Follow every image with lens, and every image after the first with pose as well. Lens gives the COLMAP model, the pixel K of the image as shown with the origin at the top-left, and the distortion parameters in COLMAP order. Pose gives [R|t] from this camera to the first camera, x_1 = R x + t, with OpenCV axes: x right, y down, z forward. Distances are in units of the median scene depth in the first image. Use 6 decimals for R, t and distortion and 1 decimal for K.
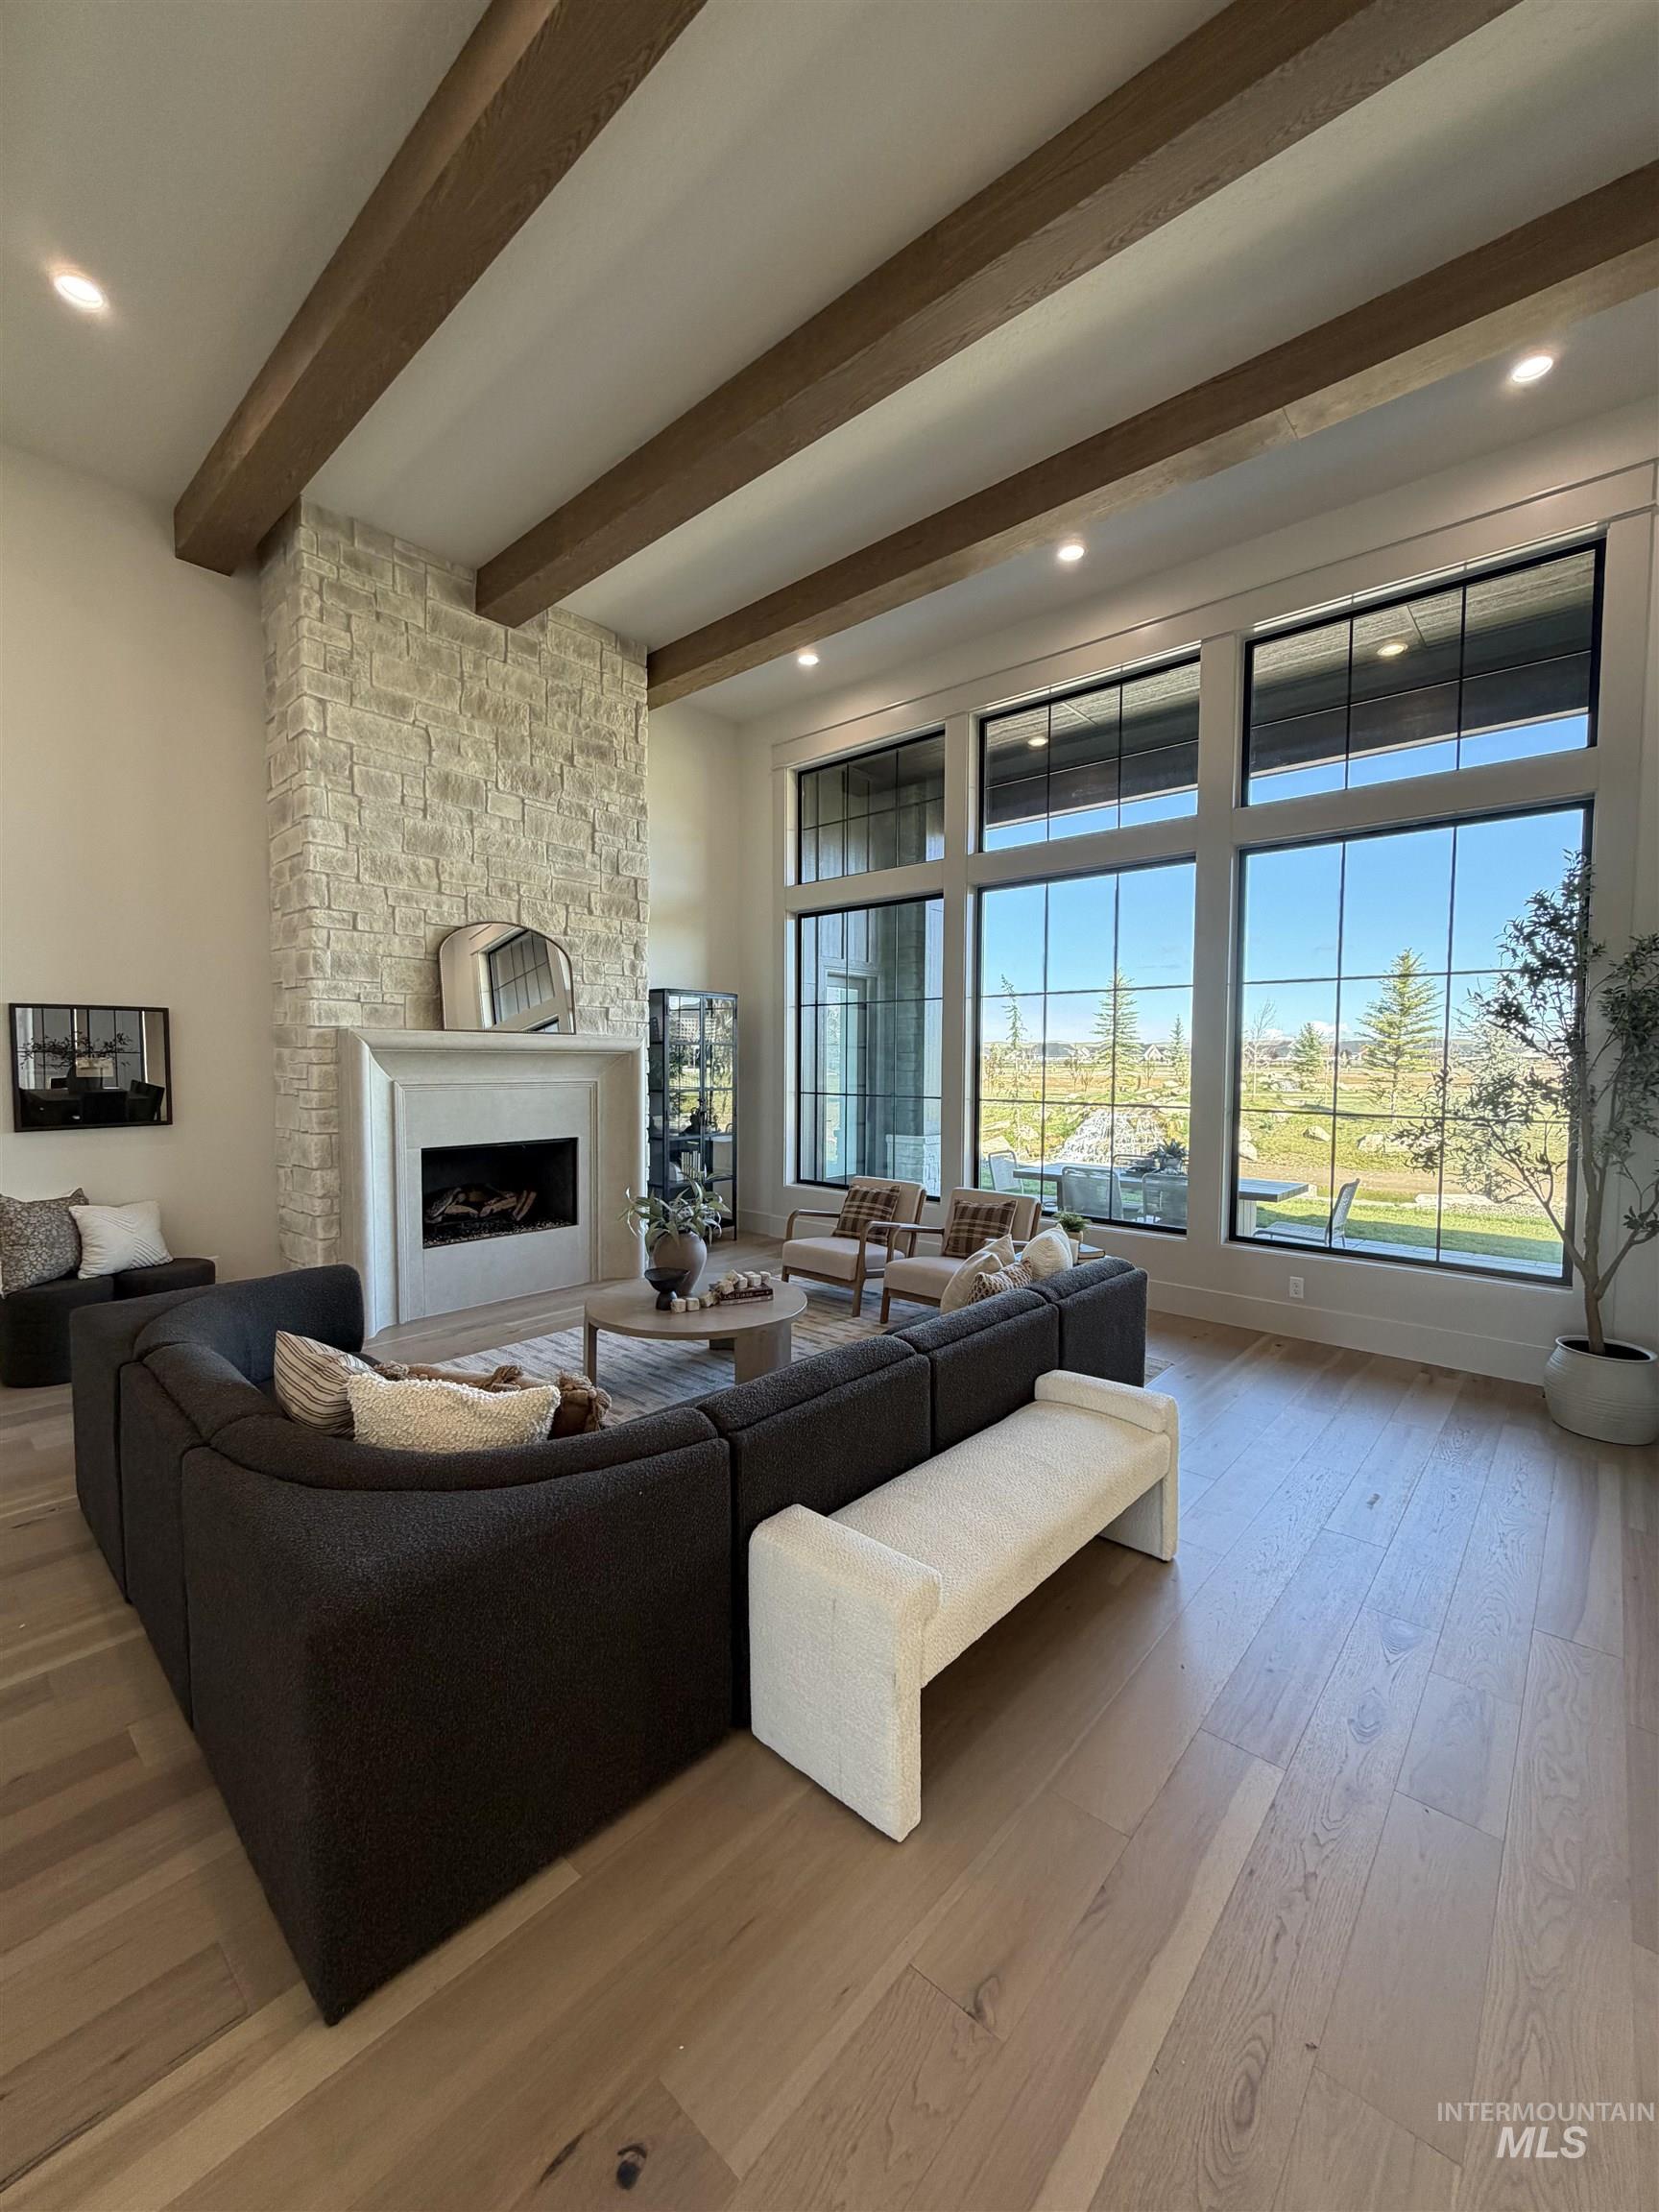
lens RADIAL K [[881.2, 0, 827.6], [0, 881.2, 1099.6], [0, 0, 1]] dist [0.000118, 0.000079]
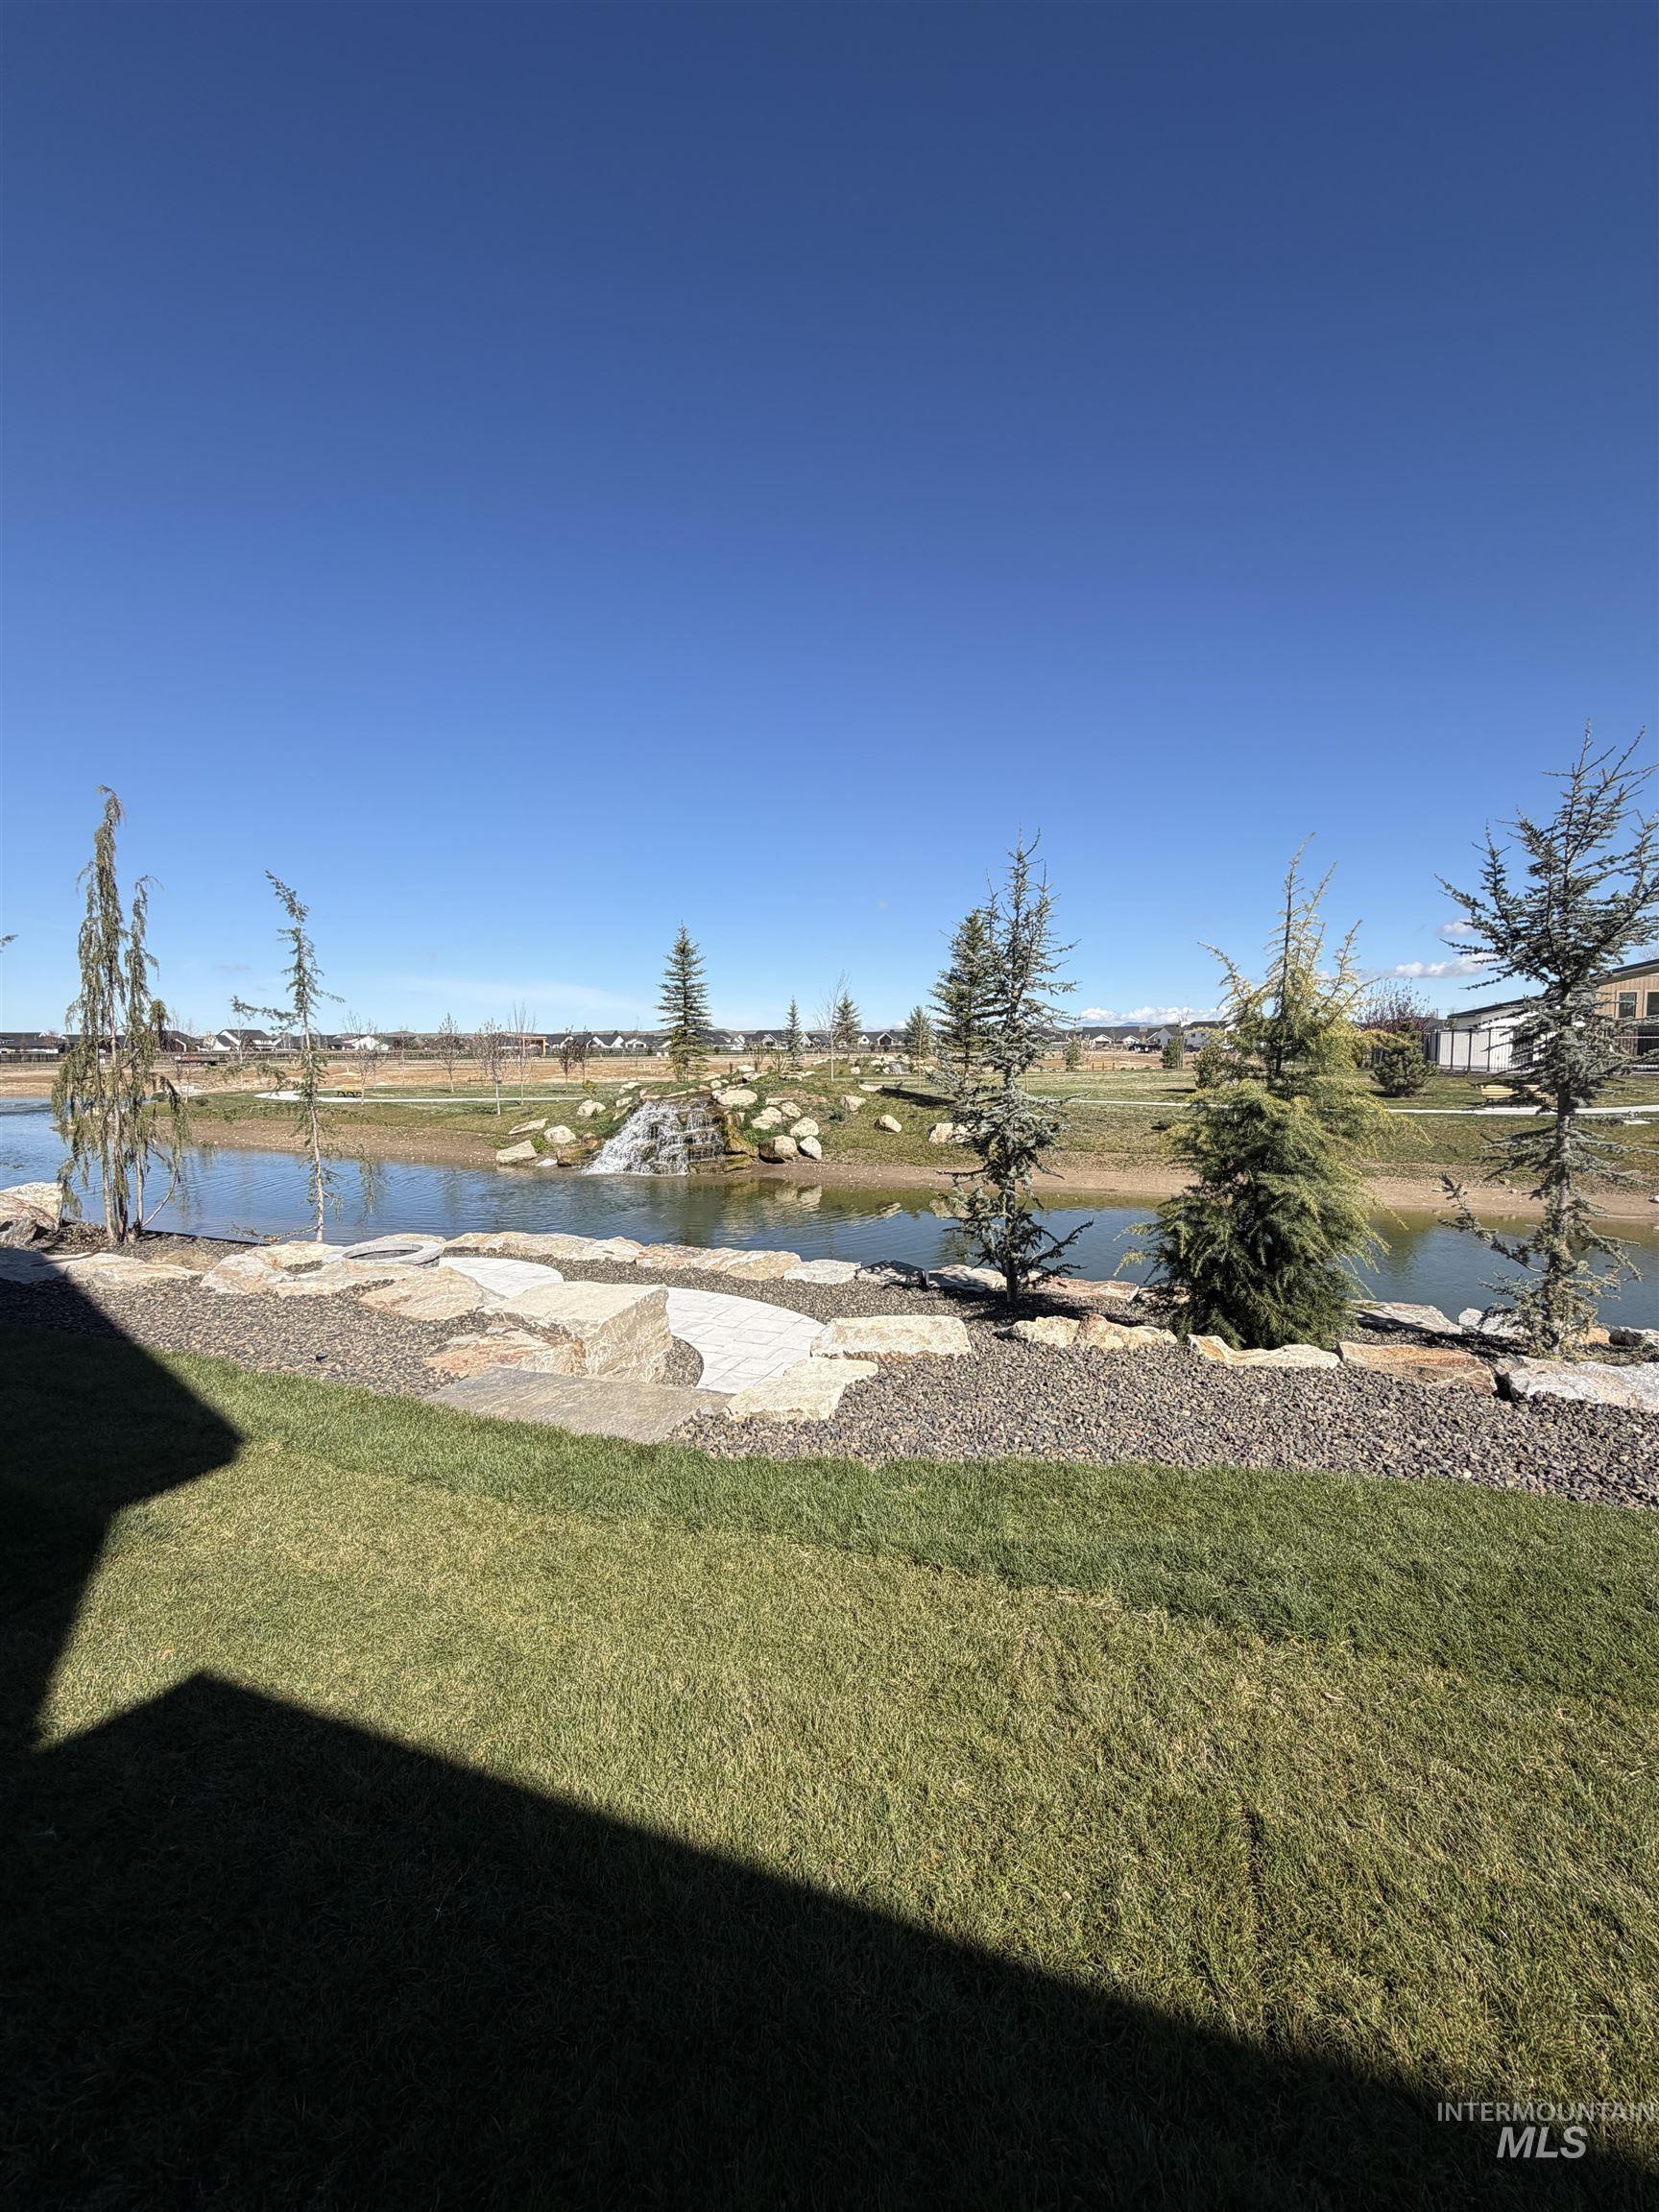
lens RADIAL K [[881.2, 0, 828.5], [0, 881.2, 1094.4], [0, 0, 1]] dist [0.000118, 0.000079]
pose [[0.931527, -0.028224, 0.362576, 0.155669], [0.025686, 0.999600, 0.011819, -0.001037], [-0.362765, -0.001696, 0.931879, 0.183174]]
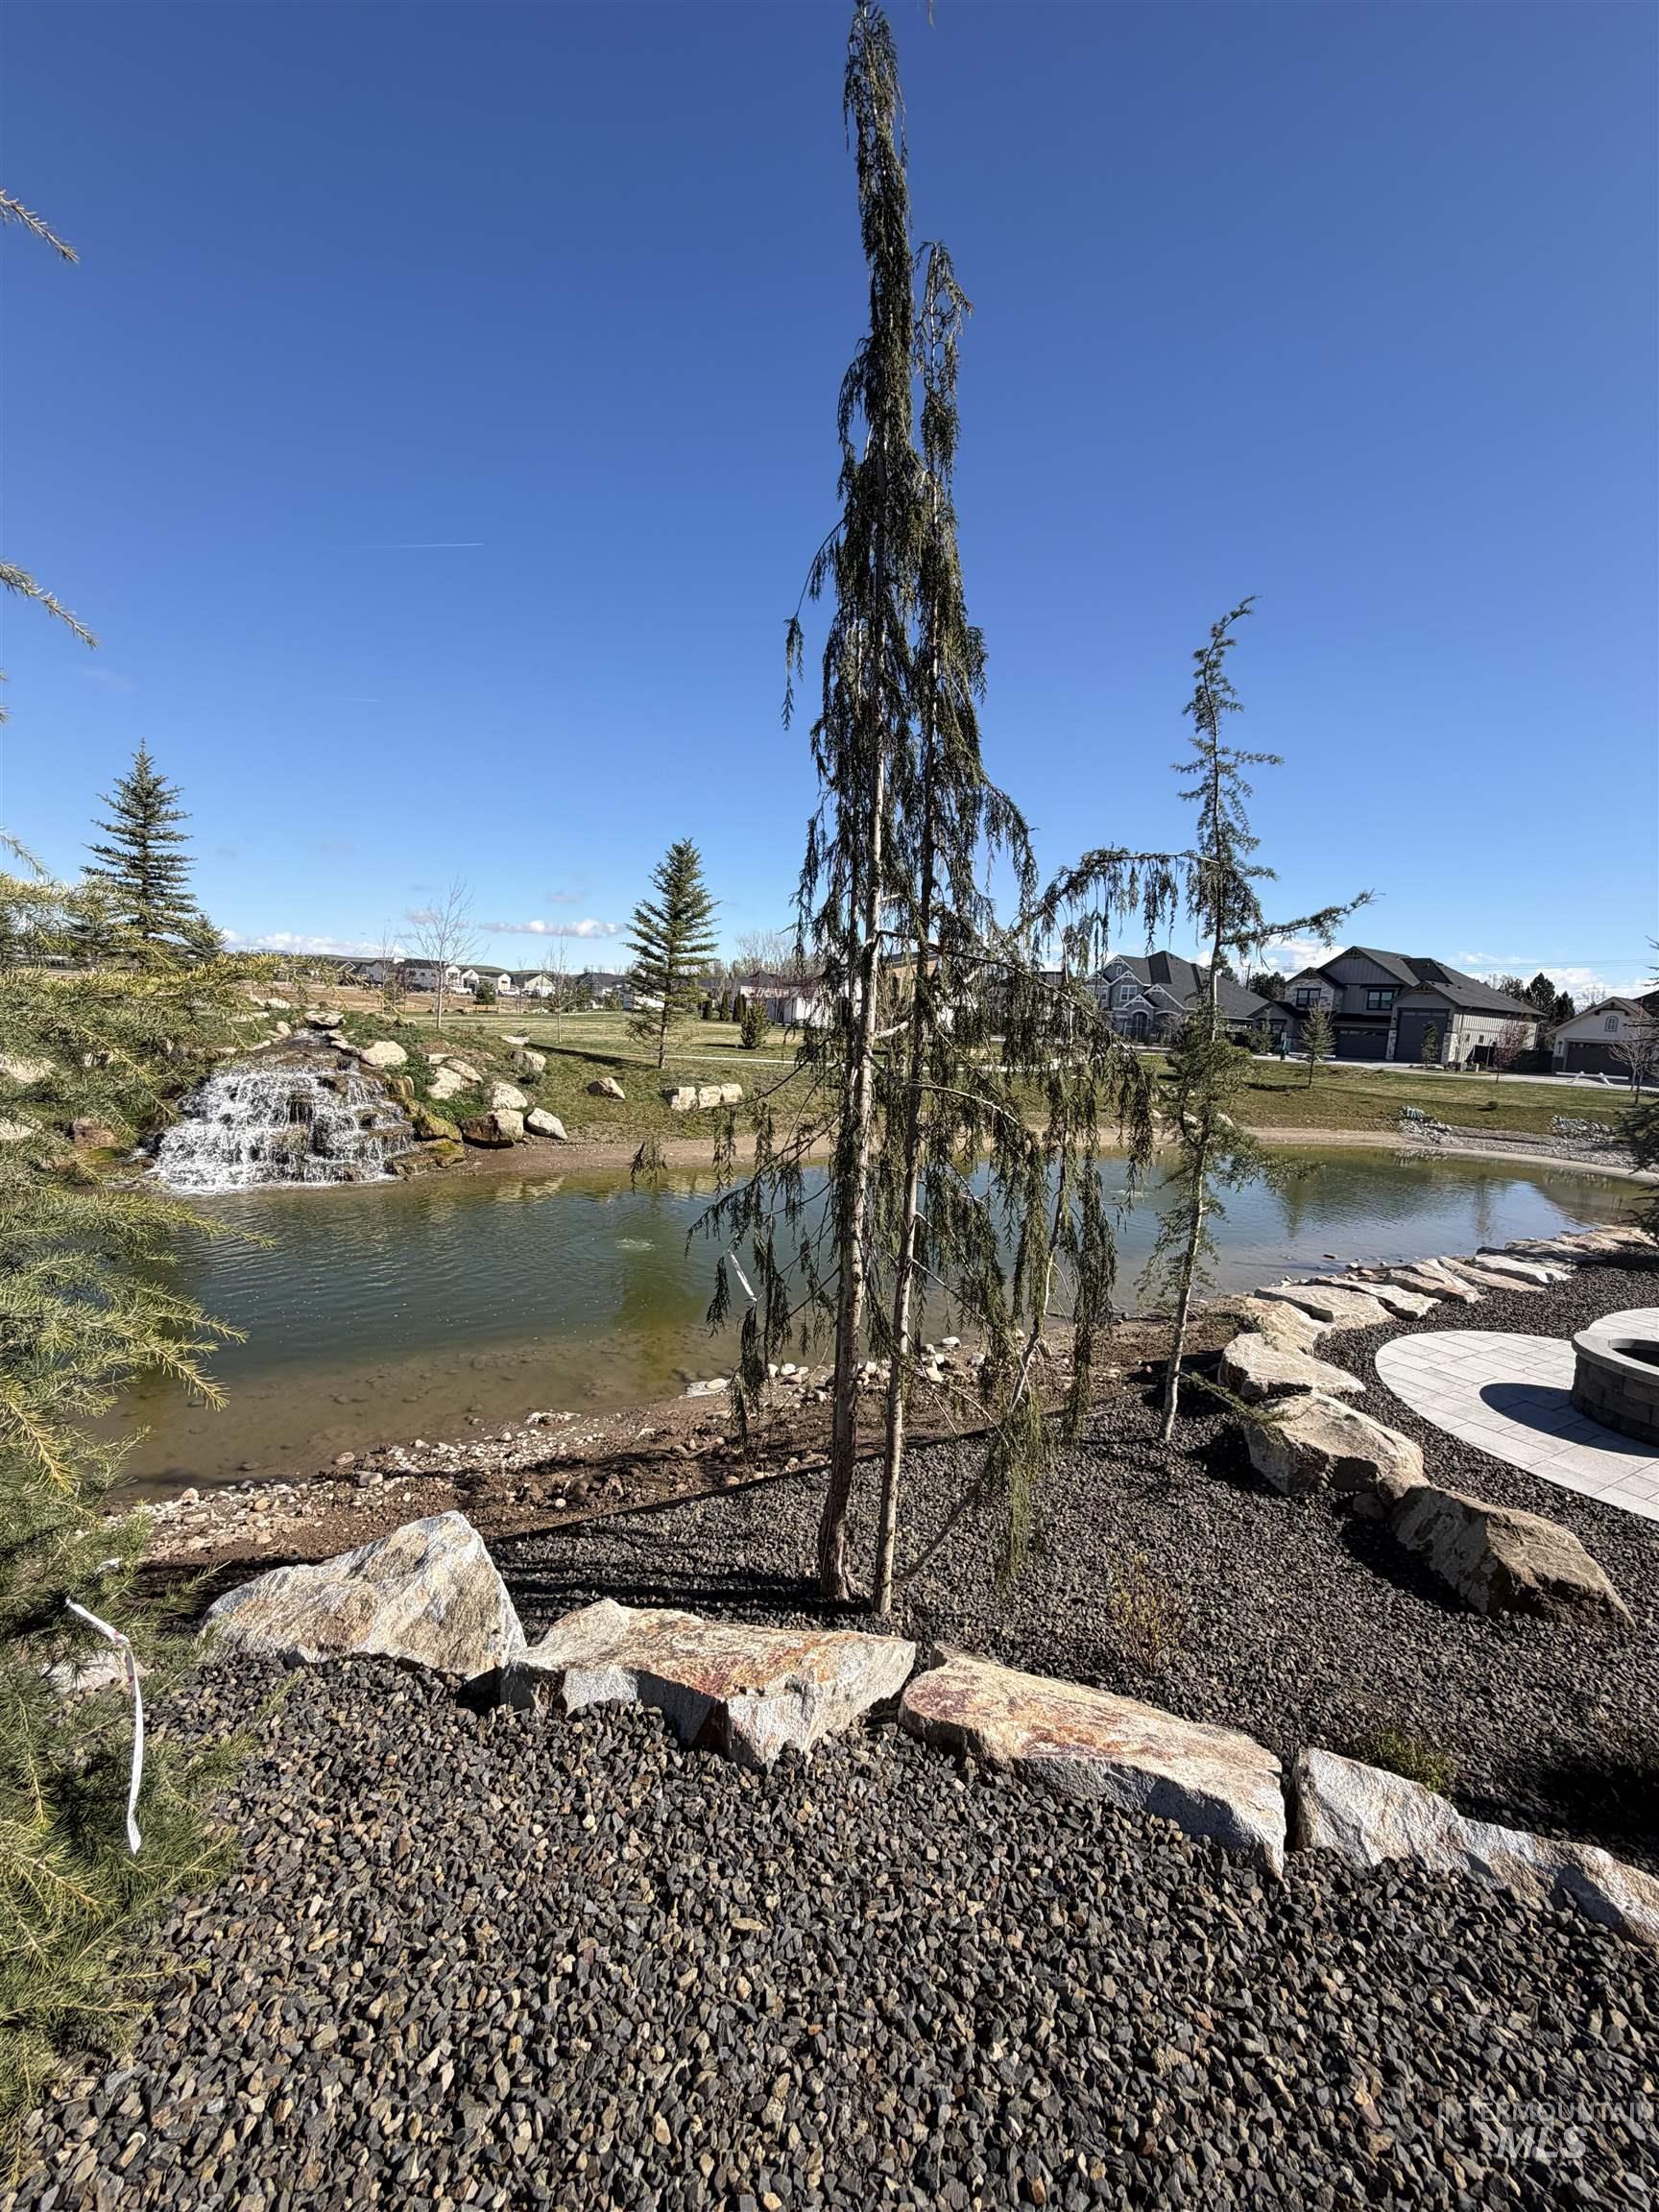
lens RADIAL K [[881.2, 0, 828.2], [0, 881.2, 1094.4], [0, 0, 1]] dist [0.000118, 0.000079]
pose [[0.294011, -0.075443, 0.952820, -0.034502], [-0.017723, 0.996278, 0.084352, -0.013593], [-0.955638, -0.041687, 0.291580, 0.509918]]
